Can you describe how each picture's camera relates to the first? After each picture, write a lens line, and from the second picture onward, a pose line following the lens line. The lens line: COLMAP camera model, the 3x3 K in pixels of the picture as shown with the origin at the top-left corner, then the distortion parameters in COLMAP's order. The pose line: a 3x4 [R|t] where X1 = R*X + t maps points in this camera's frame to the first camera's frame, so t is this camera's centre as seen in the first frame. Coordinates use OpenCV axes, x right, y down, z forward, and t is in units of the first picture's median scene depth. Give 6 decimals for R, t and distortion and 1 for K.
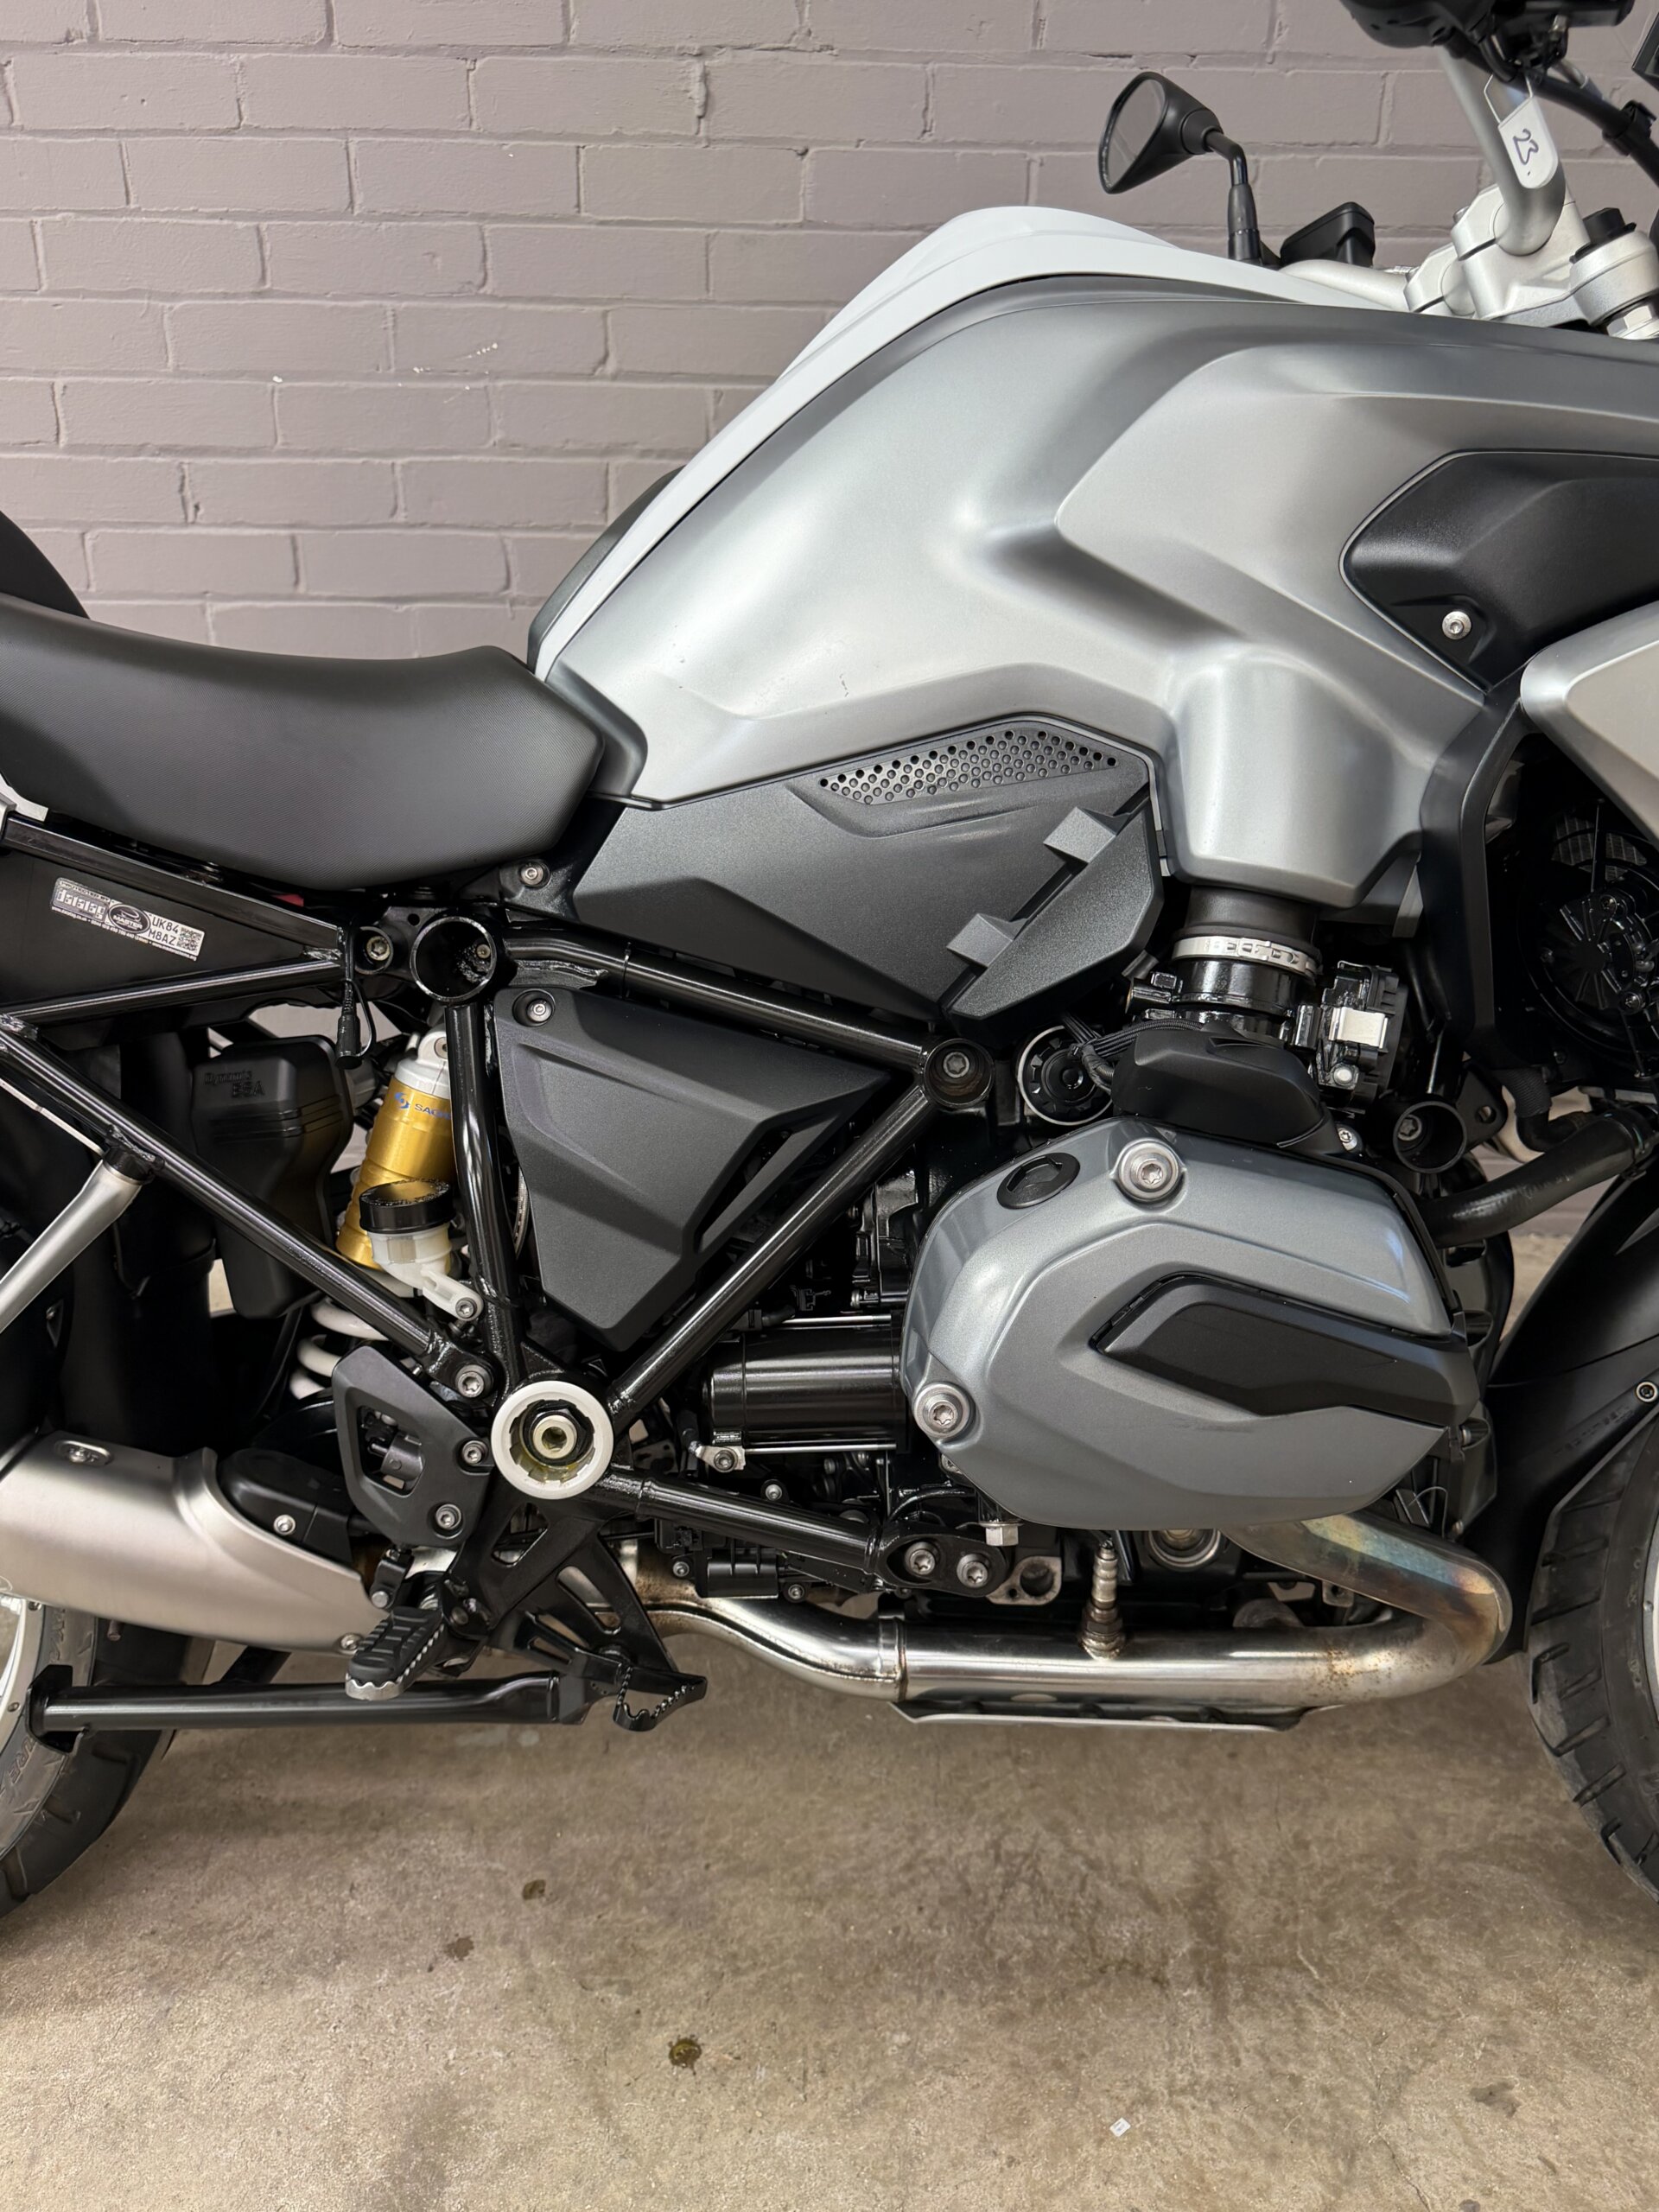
lens RADIAL K [[1704.5, 0, 829.5], [0, 1704.5, 1106.0], [0, 0, 1]] dist [0.010770, -0.013817]
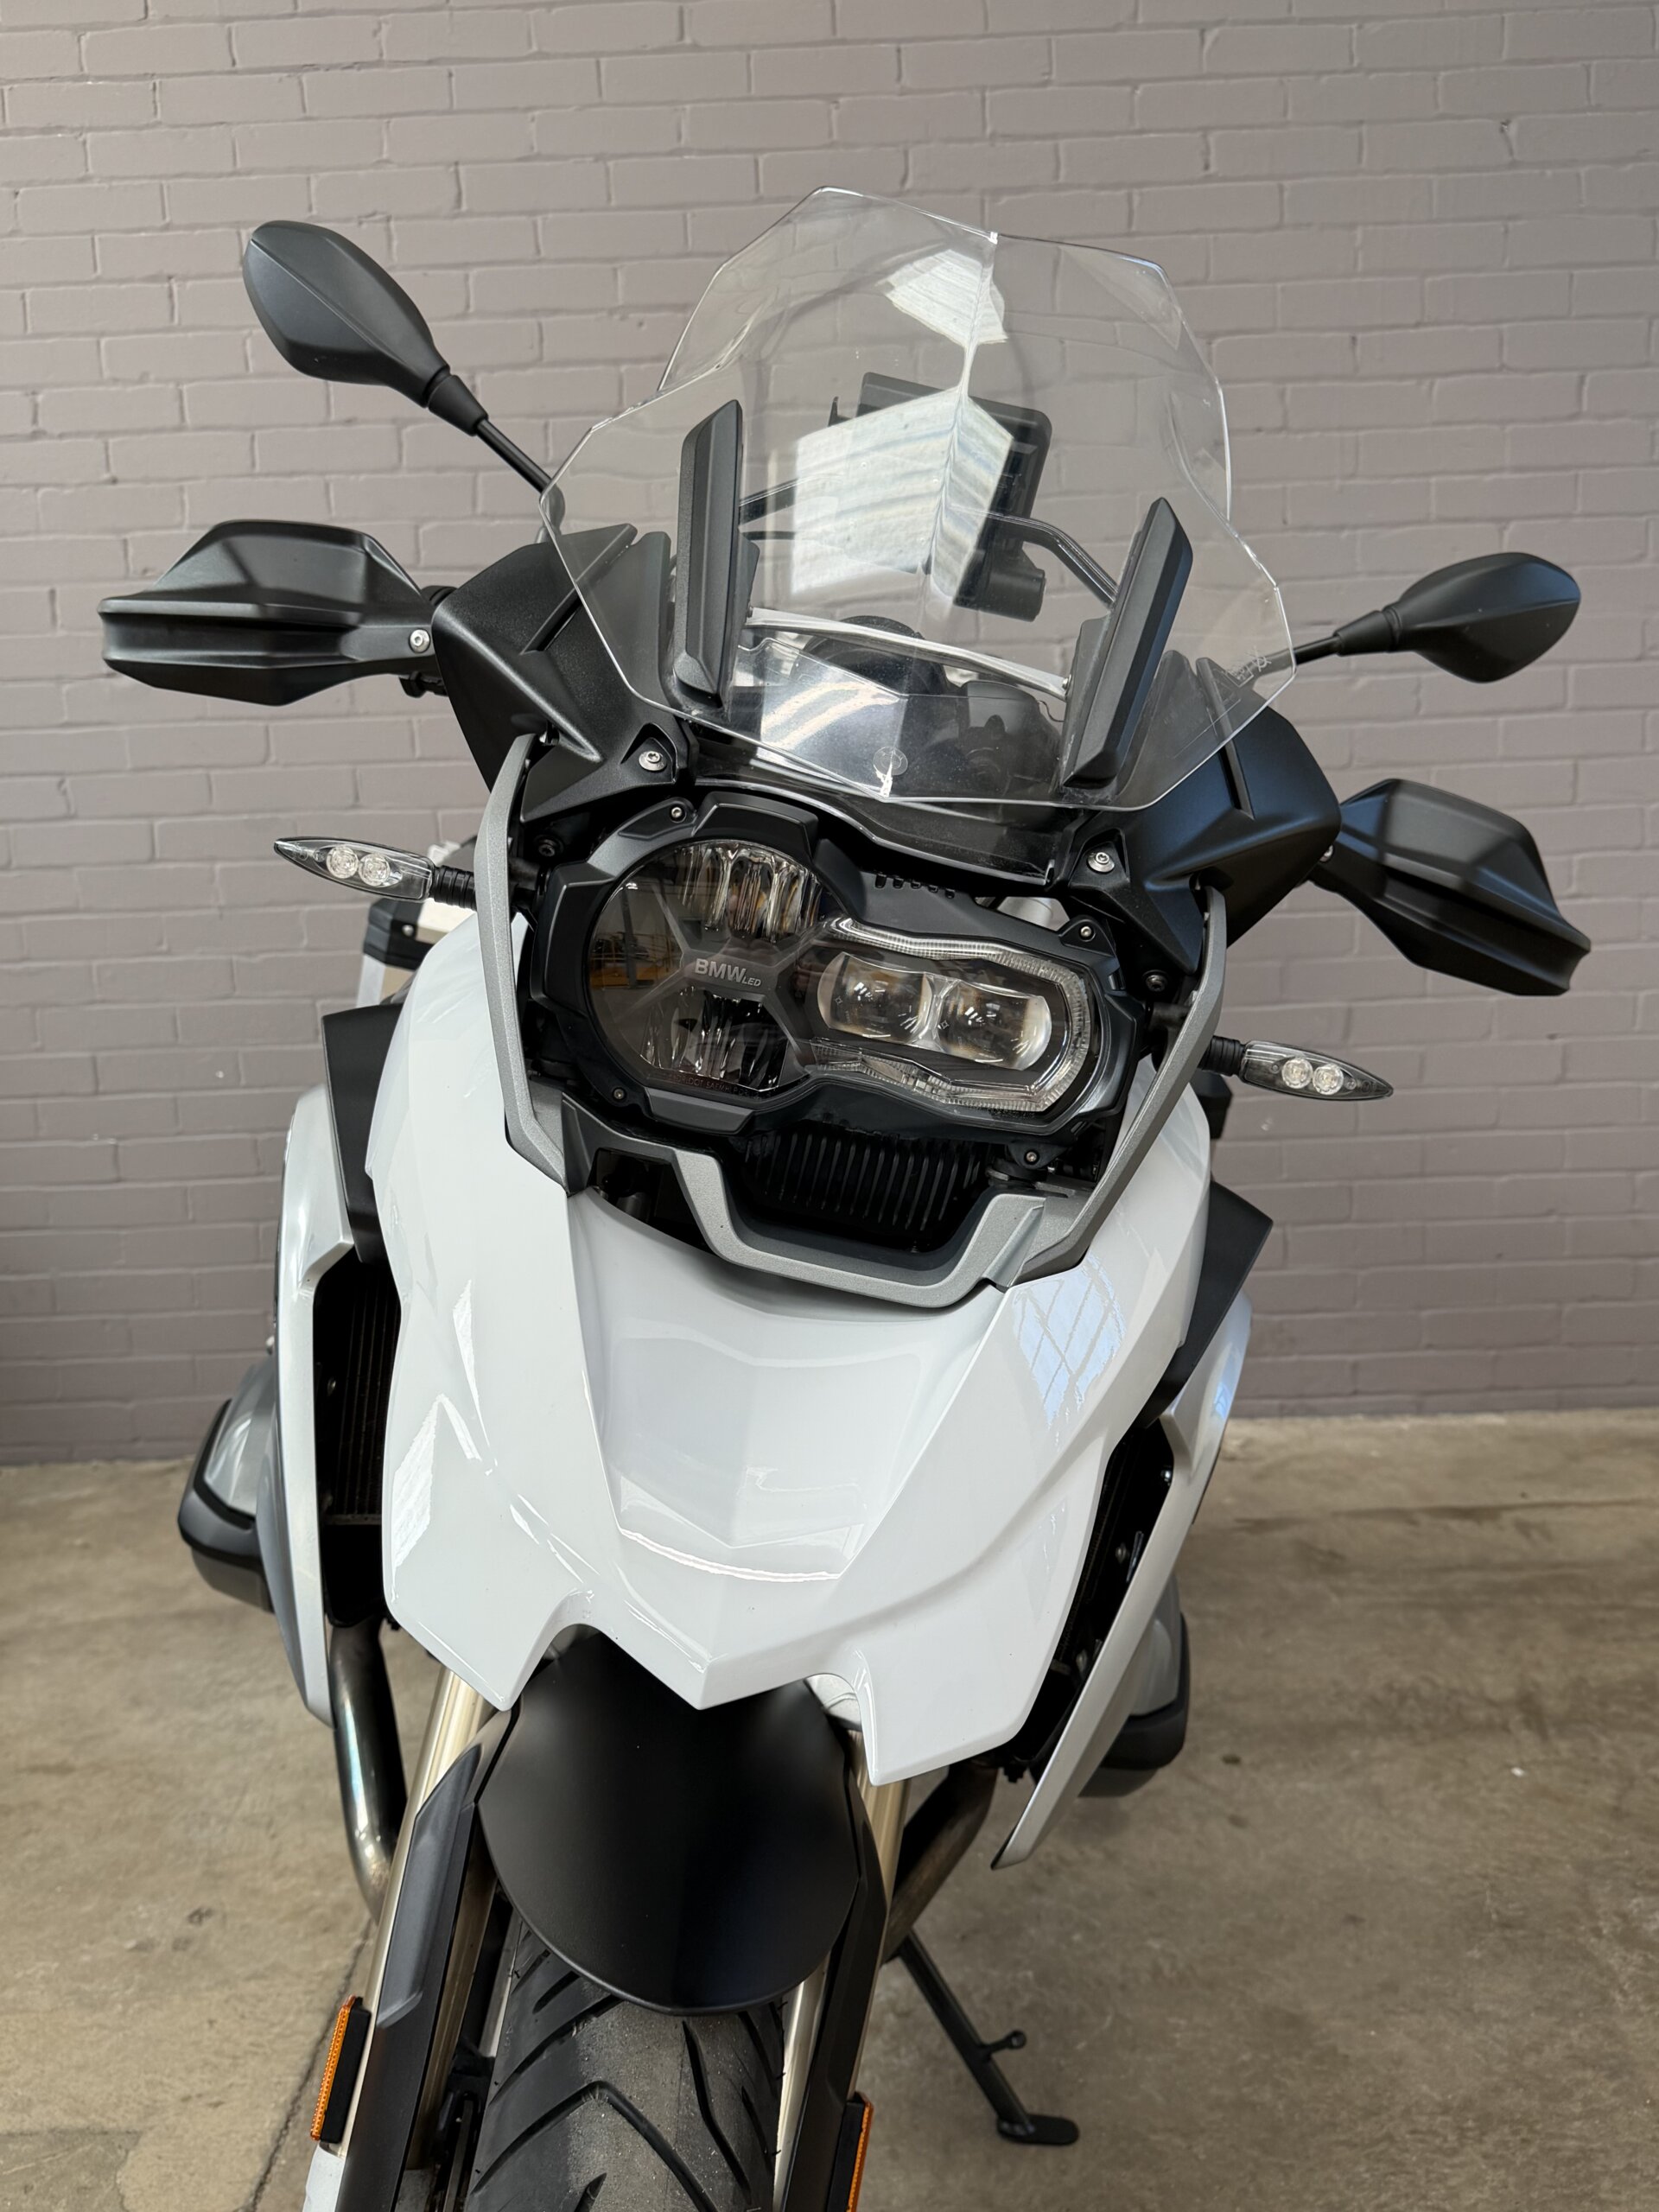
lens RADIAL K [[2004.5, 0, 834.9], [0, 2004.5, 1111.0], [0, 0, 1]] dist [0.075366, -0.143361]
pose [[0.998523, -0.047668, -0.026069, -0.365750], [0.040290, 0.971571, -0.233297, 0.348370], [0.036449, 0.231902, 0.972056, -1.041400]]
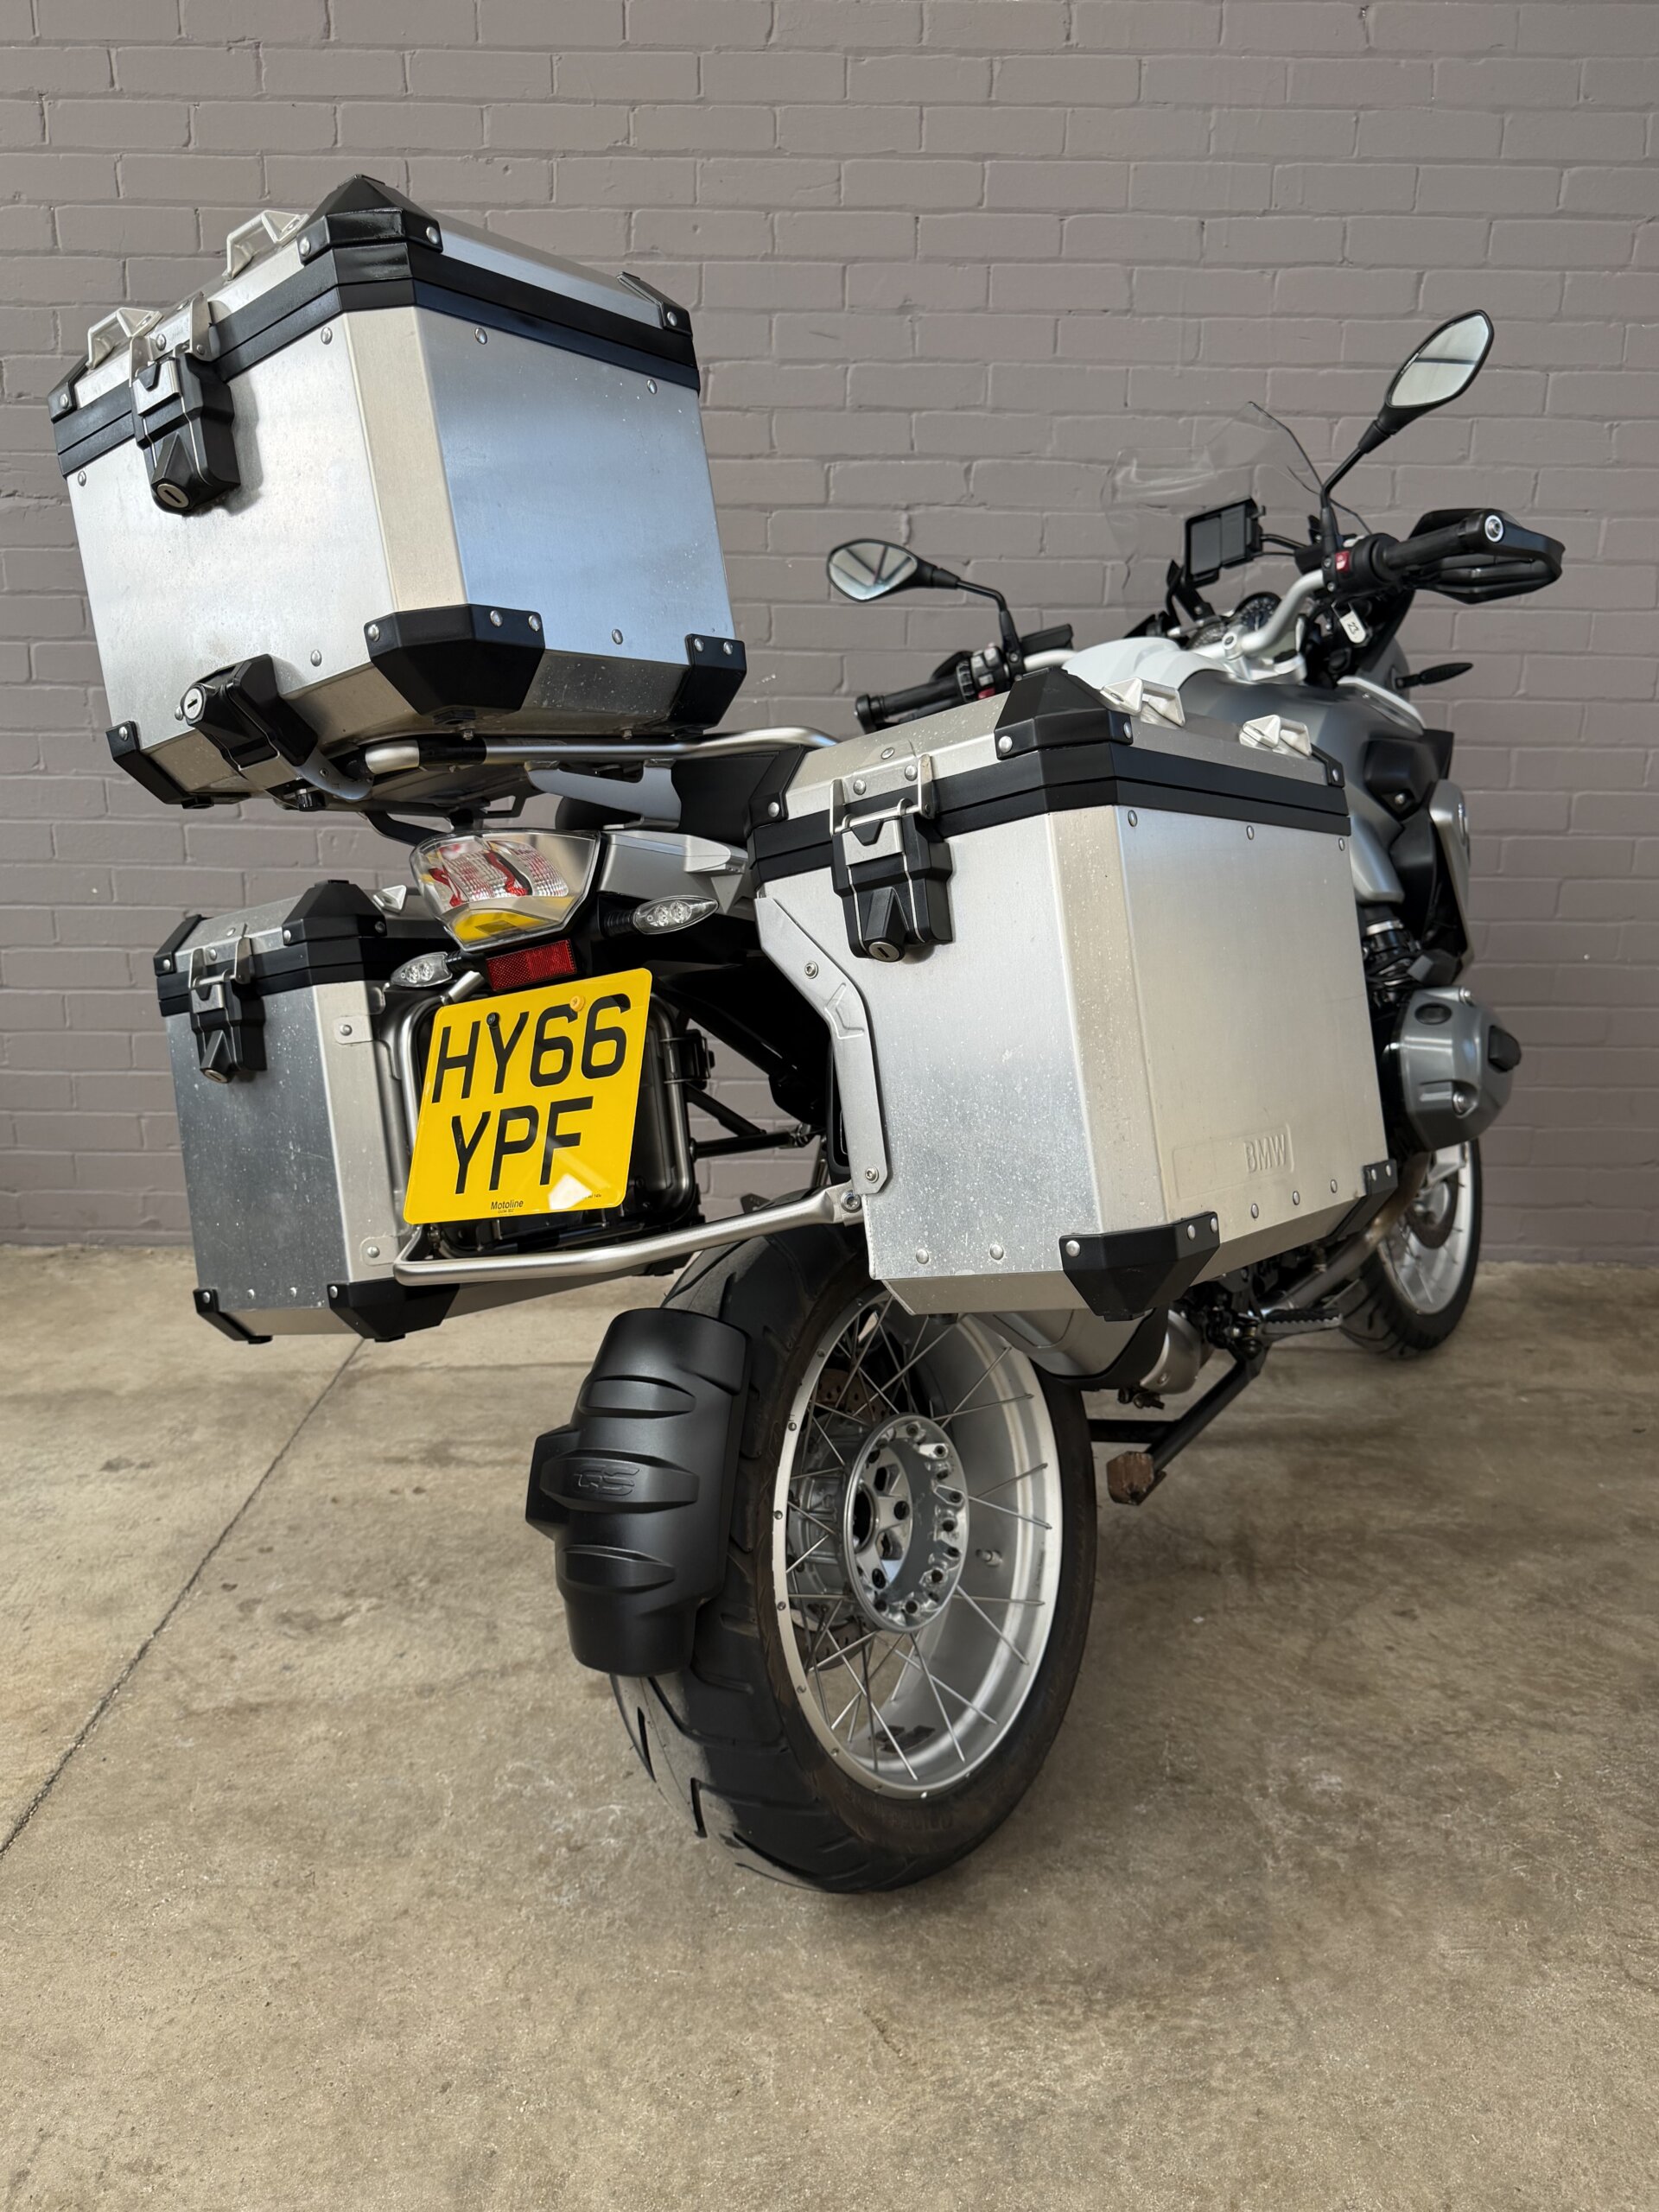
lens RADIAL K [[1694.8, 0, 829.0], [0, 1694.8, 1111.6], [0, 0, 1]] dist [0.001863, -0.001257]
pose [[0.999897, 0.002484, -0.014101, -0.177889], [-0.004410, 0.990391, -0.138229, 0.274348], [0.013622, 0.138277, 0.990300, -0.777214]]
